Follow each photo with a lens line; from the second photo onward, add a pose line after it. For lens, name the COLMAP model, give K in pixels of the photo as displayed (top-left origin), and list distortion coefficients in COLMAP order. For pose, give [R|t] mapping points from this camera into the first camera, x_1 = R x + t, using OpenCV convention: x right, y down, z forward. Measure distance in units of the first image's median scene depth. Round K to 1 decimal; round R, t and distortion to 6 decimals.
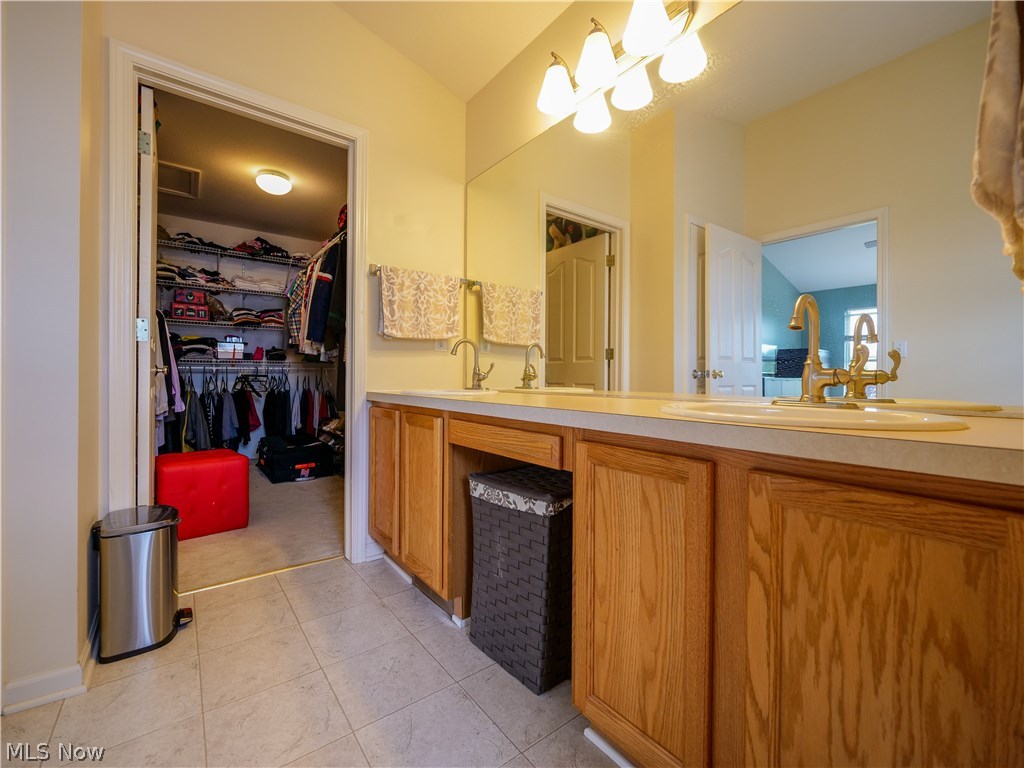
lens RADIAL K [[440.2, 0, 511.0], [0, 440.2, 377.5], [0, 0, 1]] dist [-0.004369, -0.000687]
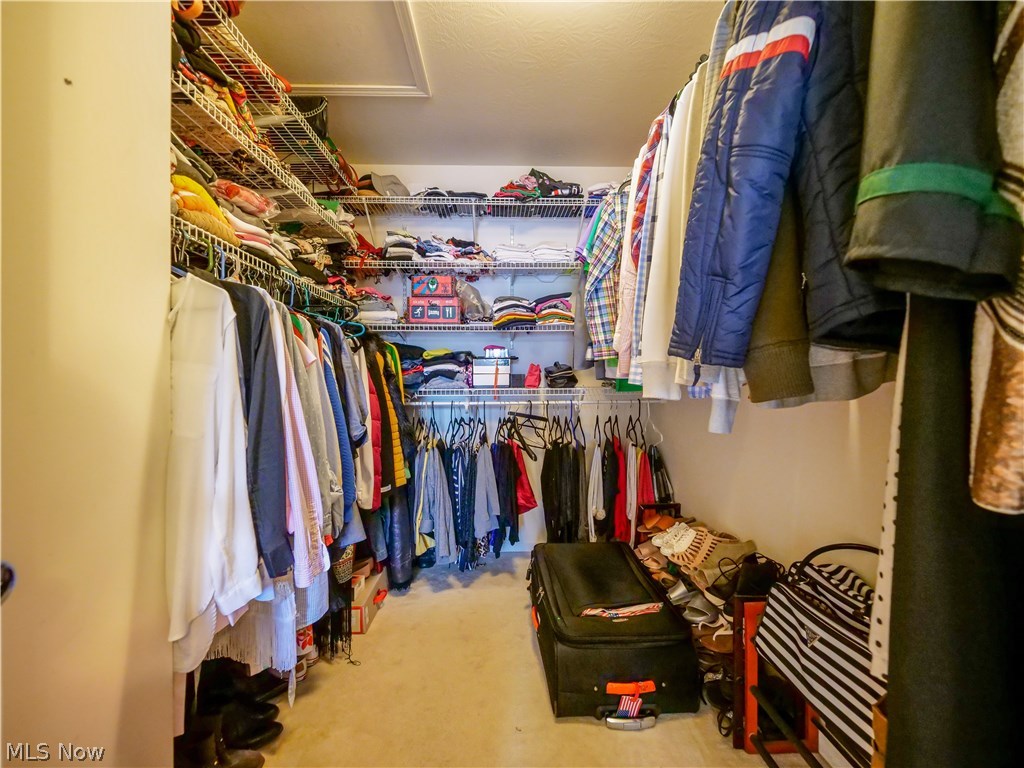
lens RADIAL K [[427.5, 0, 507.7], [0, 427.5, 377.7], [0, 0, 1]] dist [-0.003959, -0.000621]
pose [[0.815134, -0.001746, -0.579270, -0.294546], [0.004730, 0.999982, 0.003641, -0.056058], [0.579253, -0.005708, 0.815128, 0.554694]]
